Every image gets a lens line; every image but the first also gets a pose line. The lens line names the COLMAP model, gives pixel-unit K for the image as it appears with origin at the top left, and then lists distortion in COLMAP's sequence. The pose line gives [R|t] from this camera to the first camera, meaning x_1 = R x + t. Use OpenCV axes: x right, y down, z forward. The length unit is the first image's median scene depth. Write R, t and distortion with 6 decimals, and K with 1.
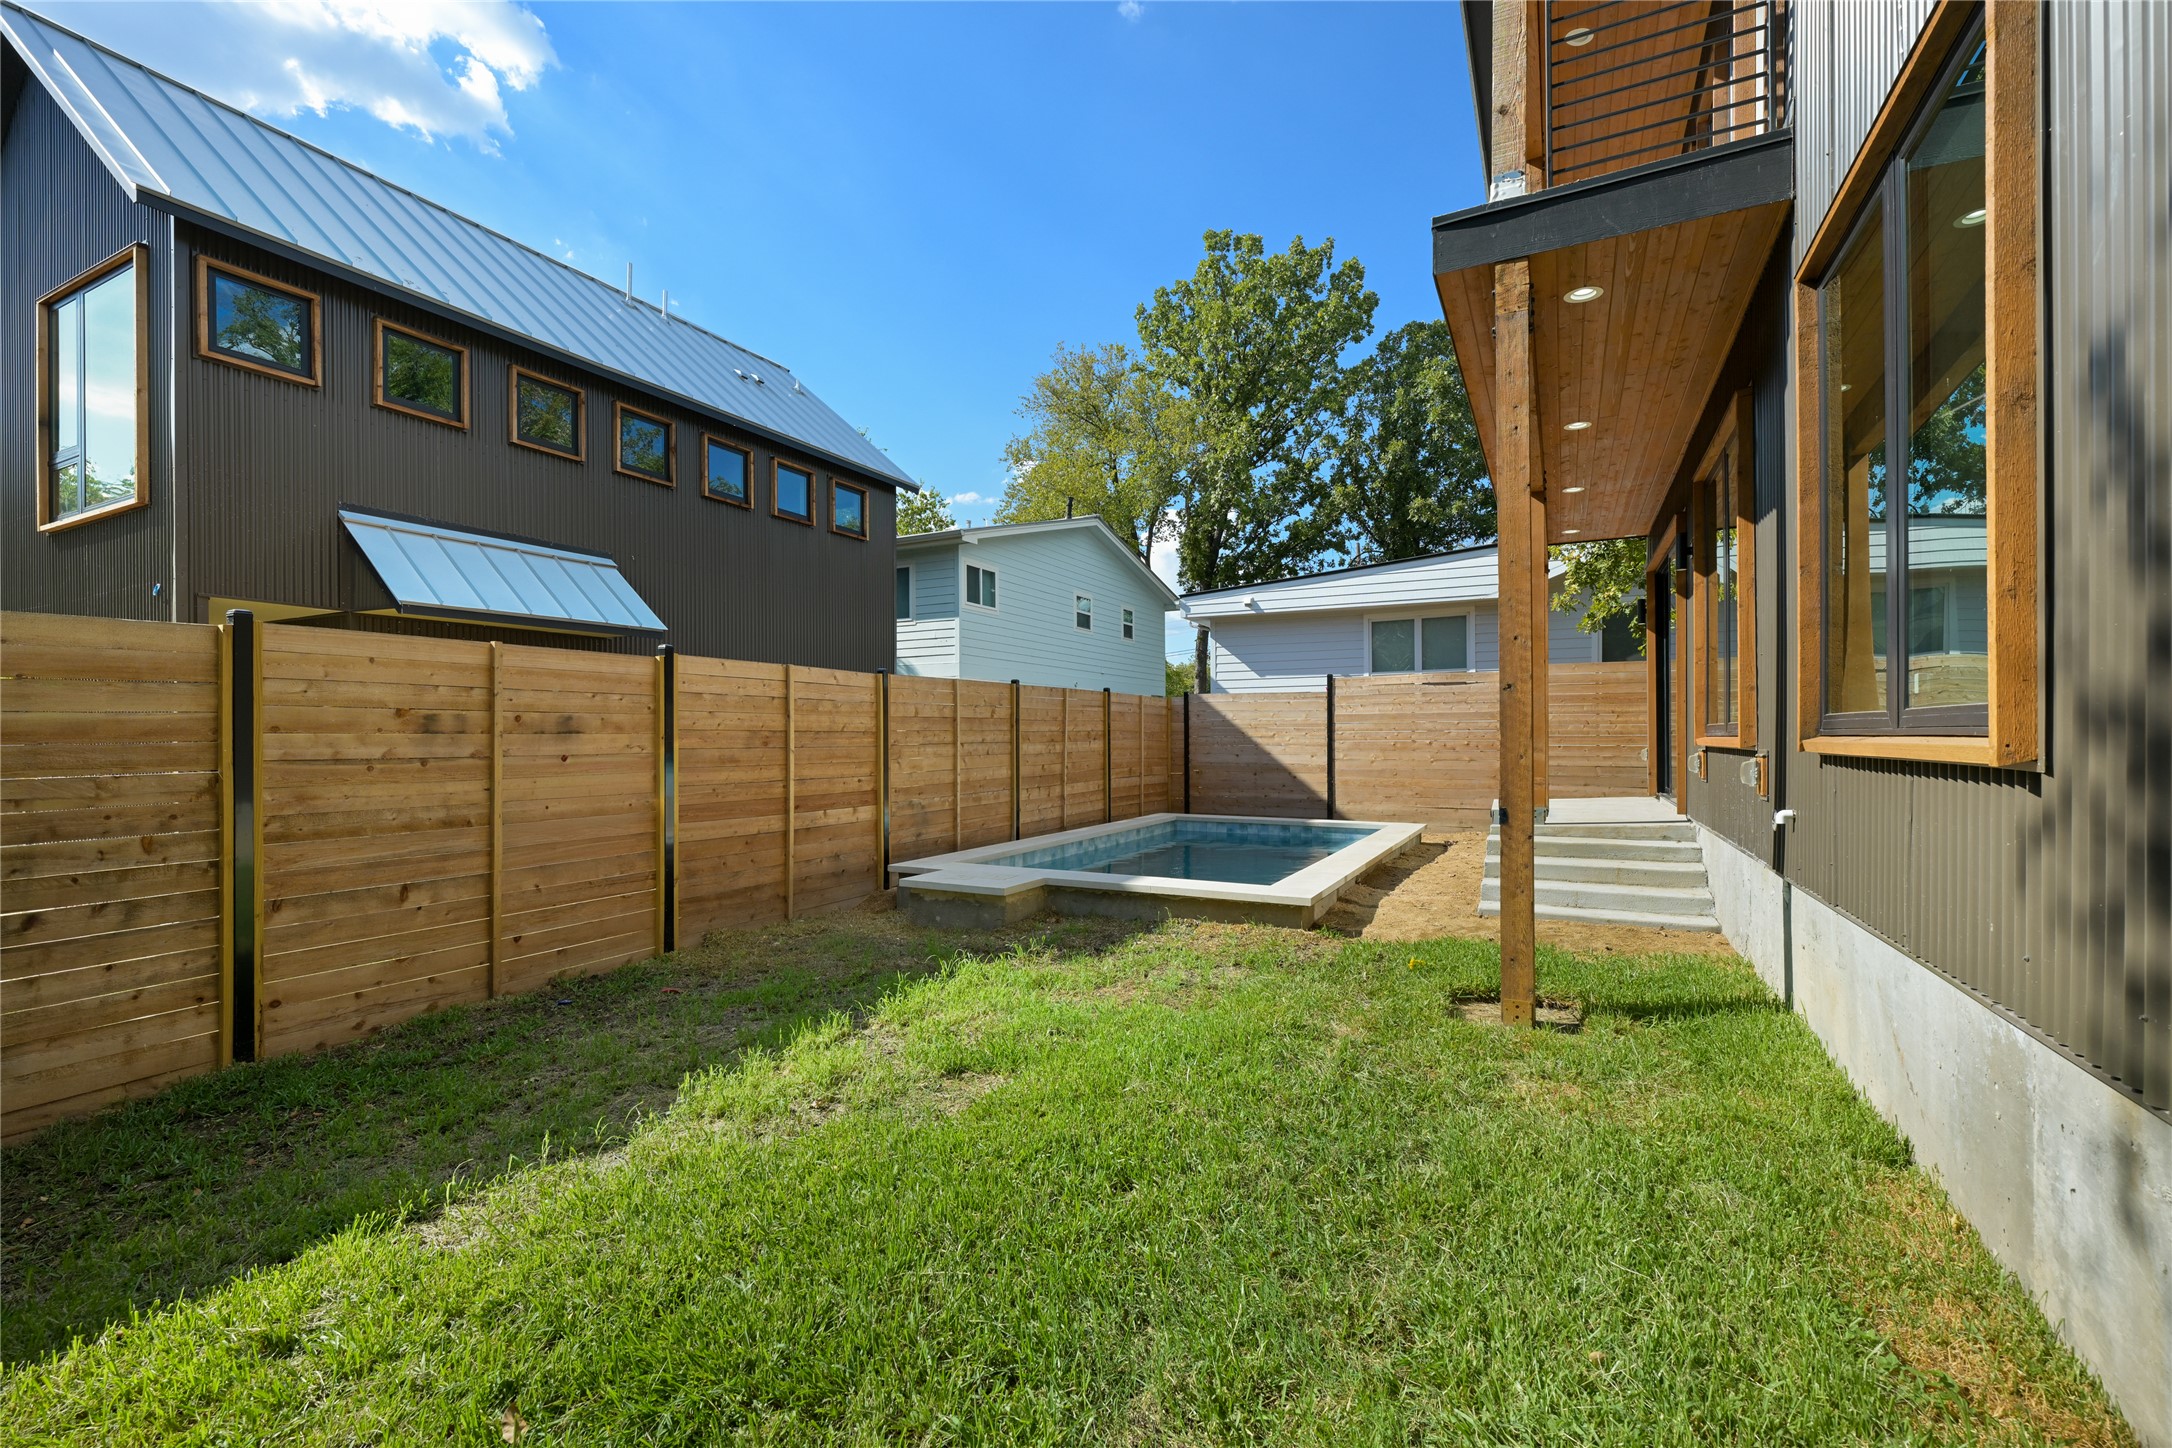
lens RADIAL K [[904.4, 0, 1086.0], [0, 904.4, 734.3], [0, 0, 1]] dist [0.000299, 0.000115]
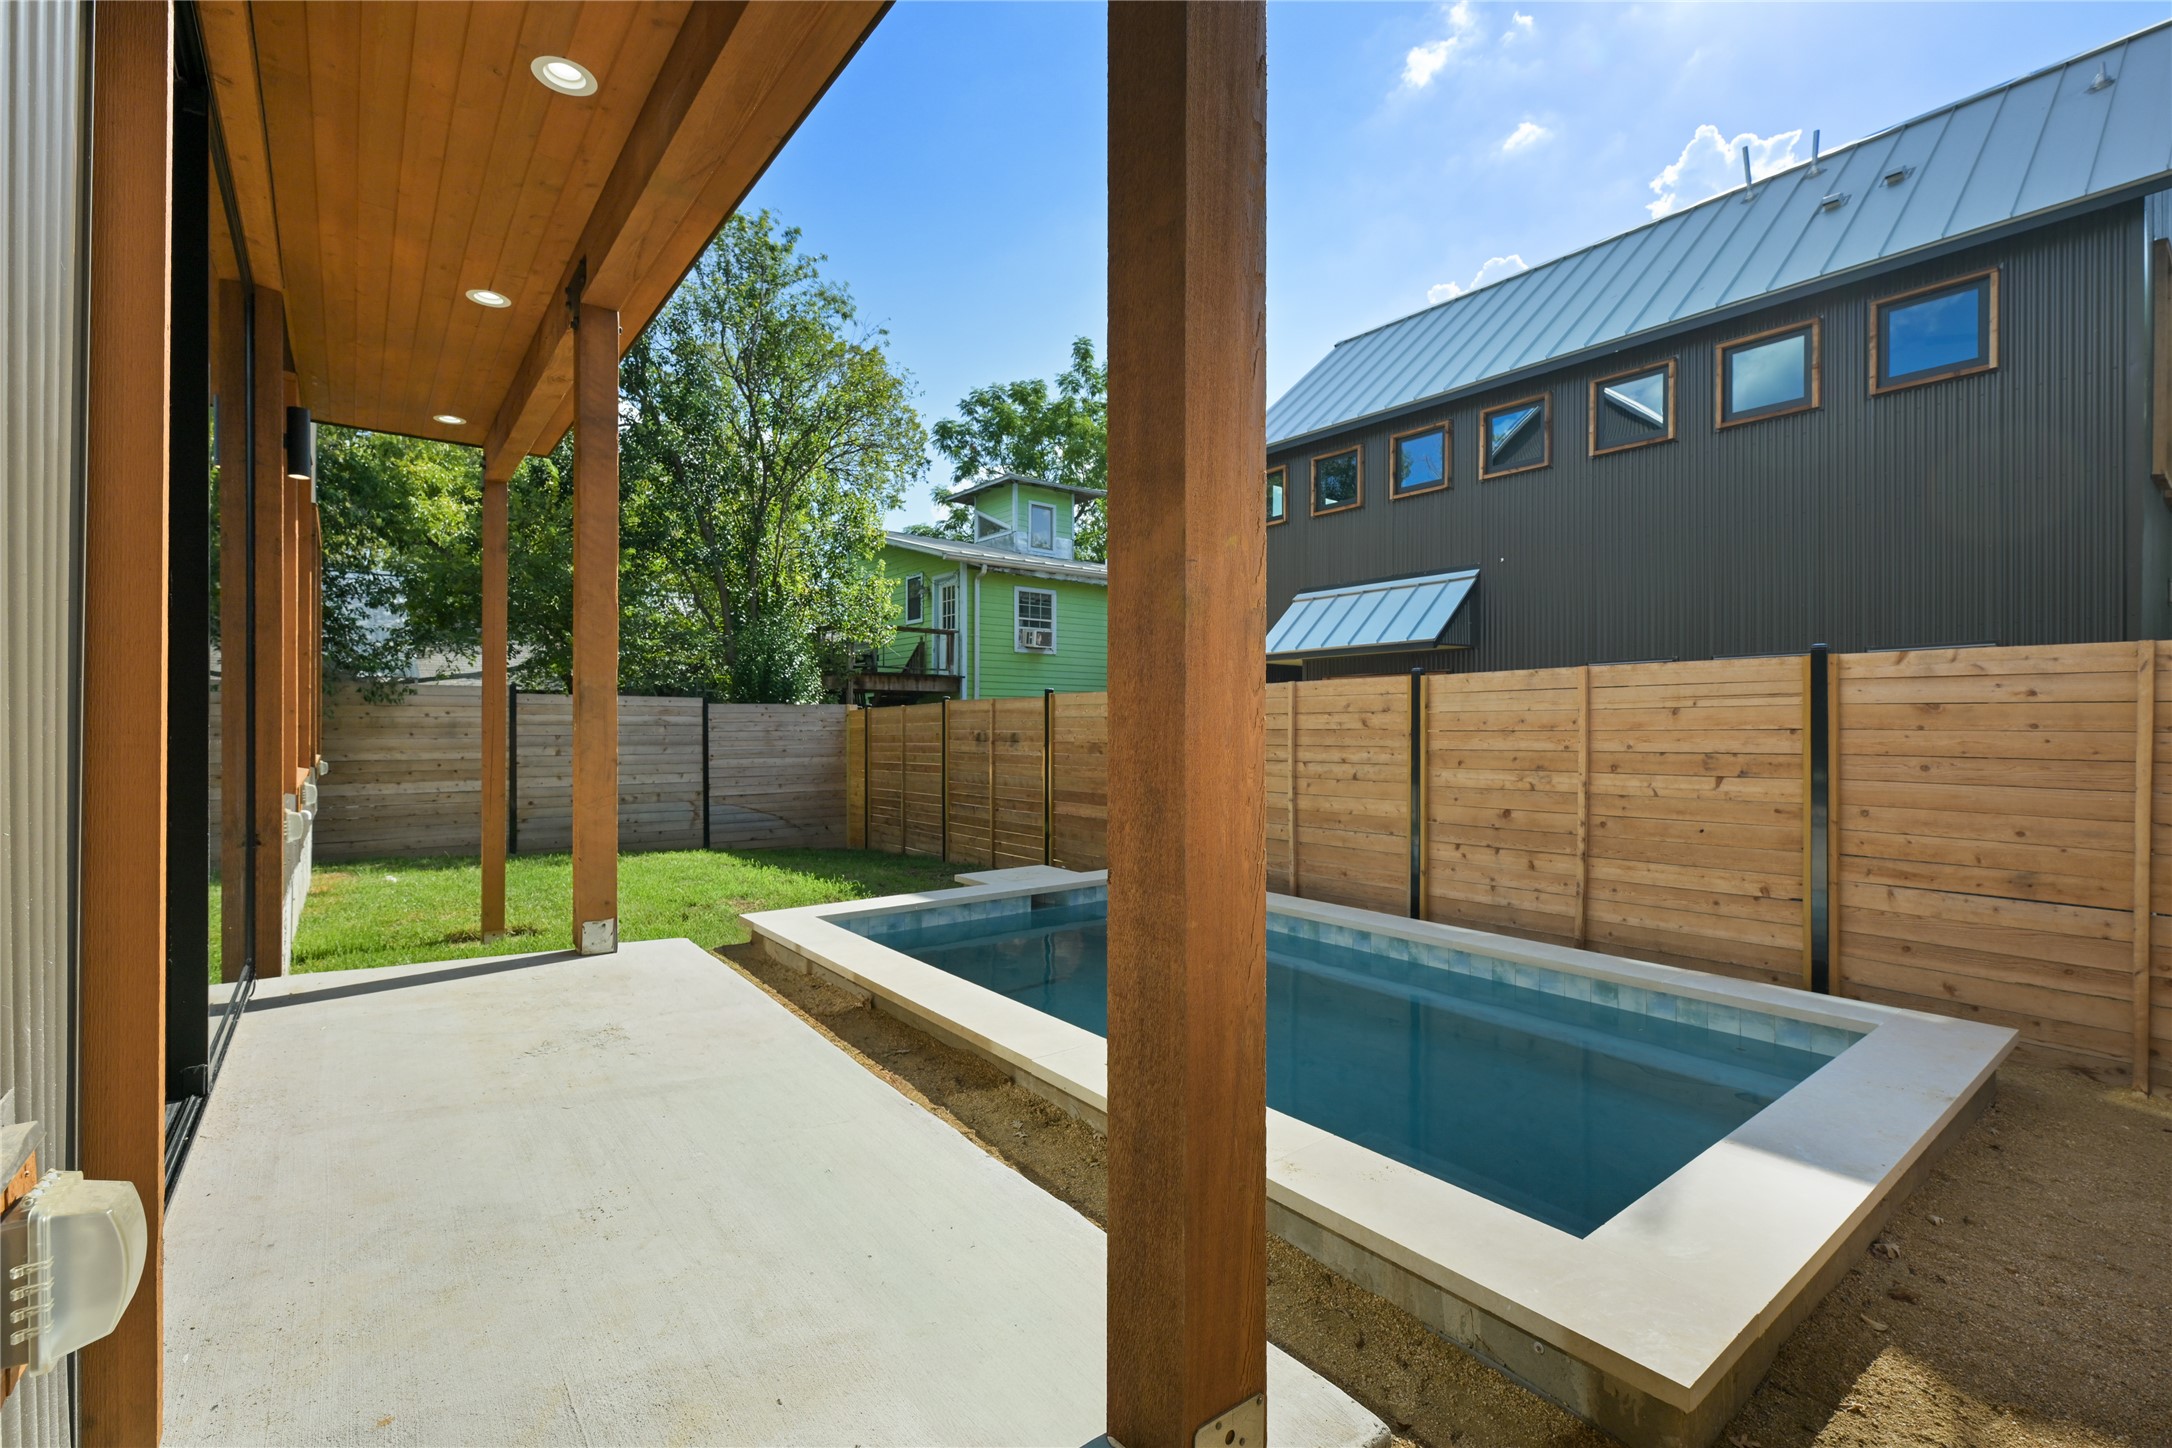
lens RADIAL K [[943.5, 0, 1086.0], [0, 943.5, 724.0], [0, 0, 1]] dist [0.000977, 0.000071]
pose [[-0.412990, 0.000163, -0.910736, 0.765879], [0.000885, 1.000000, -0.000223, -0.025349], [0.910735, -0.000898, -0.412990, 1.295661]]
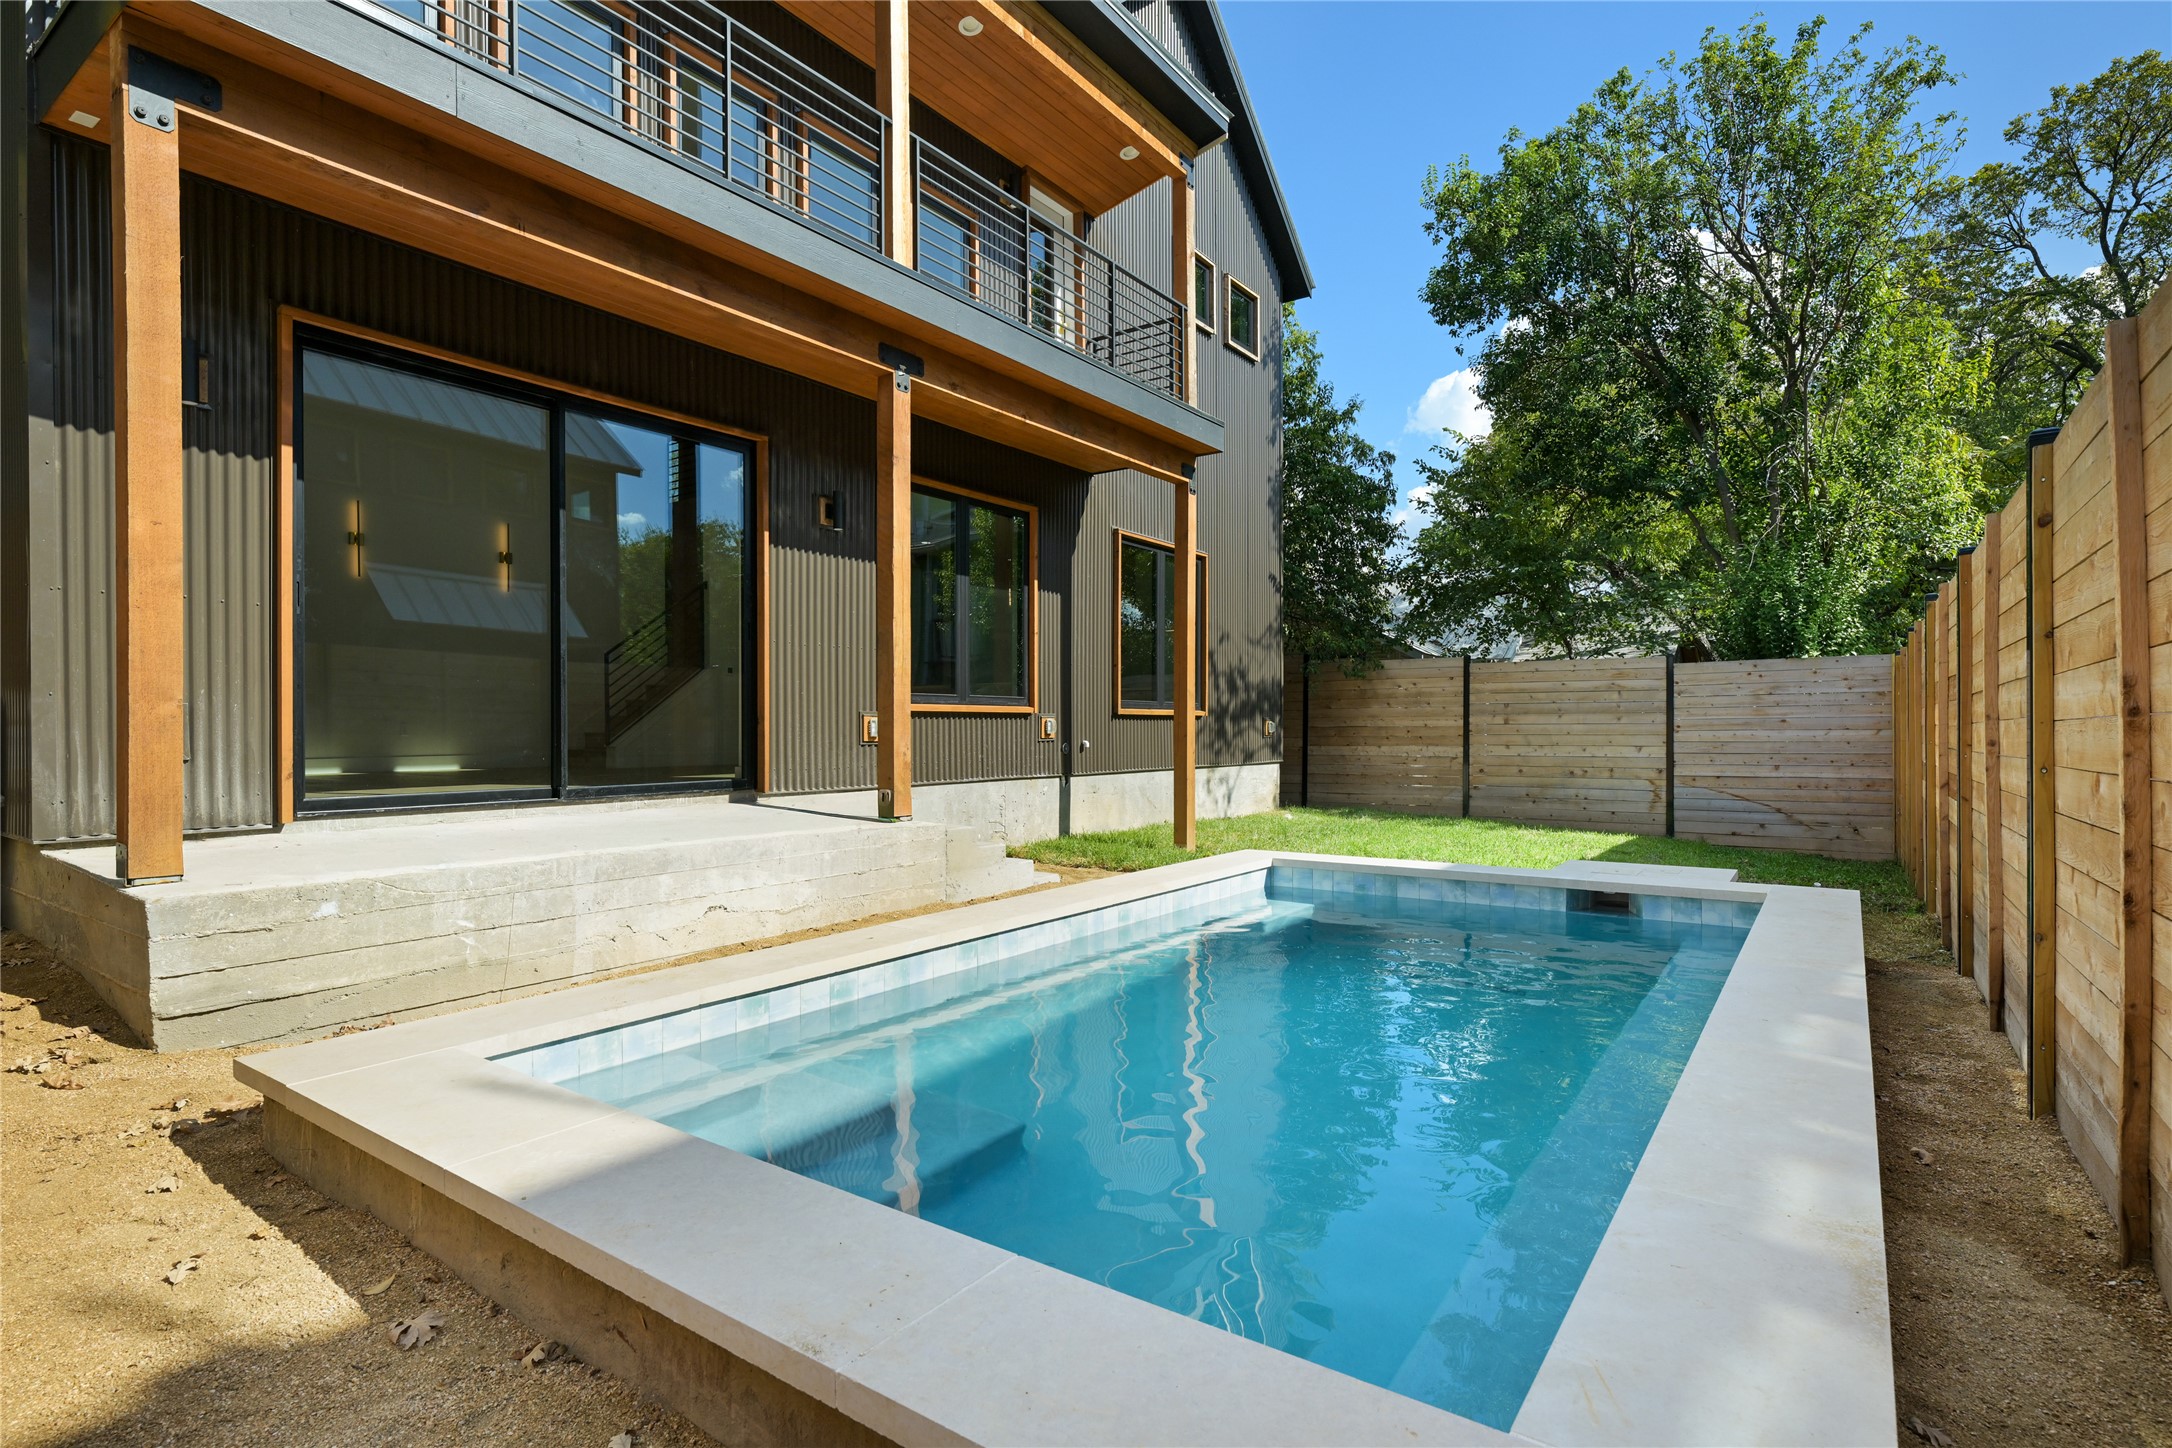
lens RADIAL K [[1057.8, 0, 1086.0], [0, 1057.8, 724.0], [0, 0, 1]] dist [0.000419, 0.000097]
pose [[-0.990396, 0.005103, 0.138168, 0.194074], [0.004288, 0.999972, -0.006194, 0.028980], [-0.138196, -0.005542, -0.990389, 1.627740]]
